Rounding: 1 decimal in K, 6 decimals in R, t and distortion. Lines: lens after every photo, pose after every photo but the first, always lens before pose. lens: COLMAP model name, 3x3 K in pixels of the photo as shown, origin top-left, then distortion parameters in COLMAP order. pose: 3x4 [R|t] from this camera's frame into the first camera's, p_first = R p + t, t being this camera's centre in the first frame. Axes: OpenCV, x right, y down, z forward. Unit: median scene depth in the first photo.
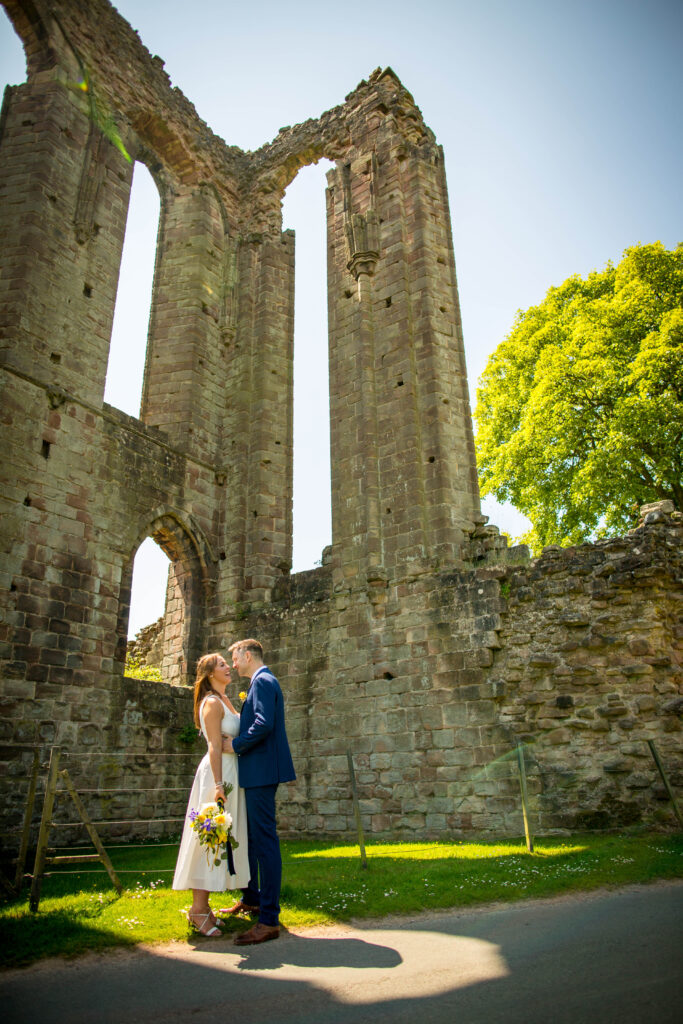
lens RADIAL K [[716.7, 0, 339.6], [0, 716.7, 510.4], [0, 0, 1]] dist [-0.032996, 0.009295]
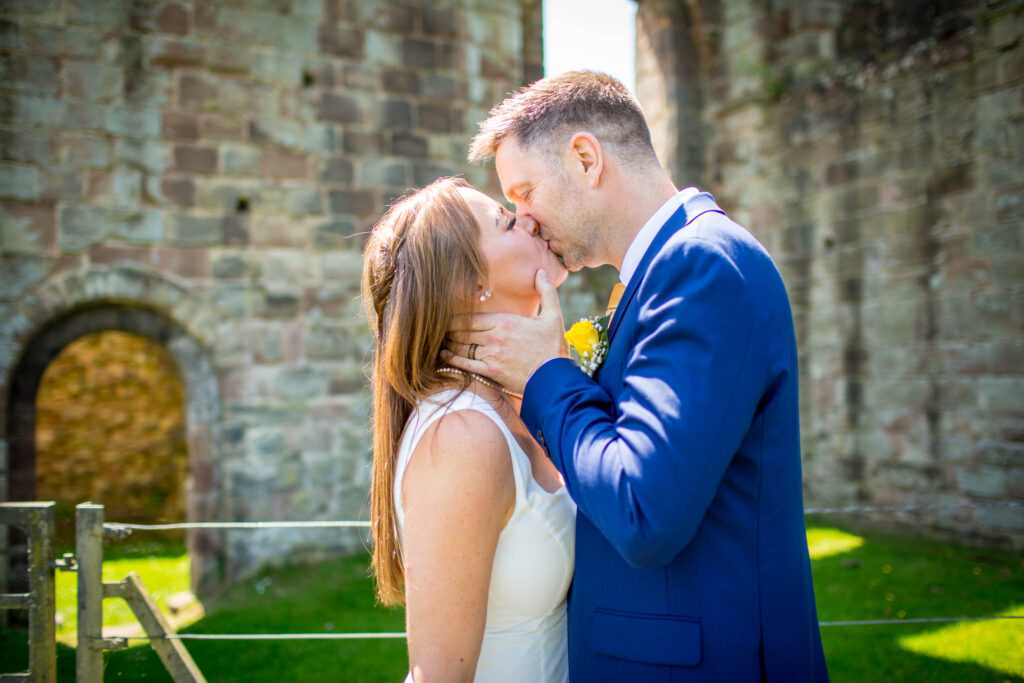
lens RADIAL K [[1012.9, 0, 504.5], [0, 1012.9, 335.6], [0, 0, 1]] dist [-0.055057, 0.000000]
pose [[0.909957, -0.013933, -0.414468, -0.025598], [0.157103, 0.936524, 0.313435, 0.067717], [0.383792, -0.350326, 0.854386, 0.327978]]
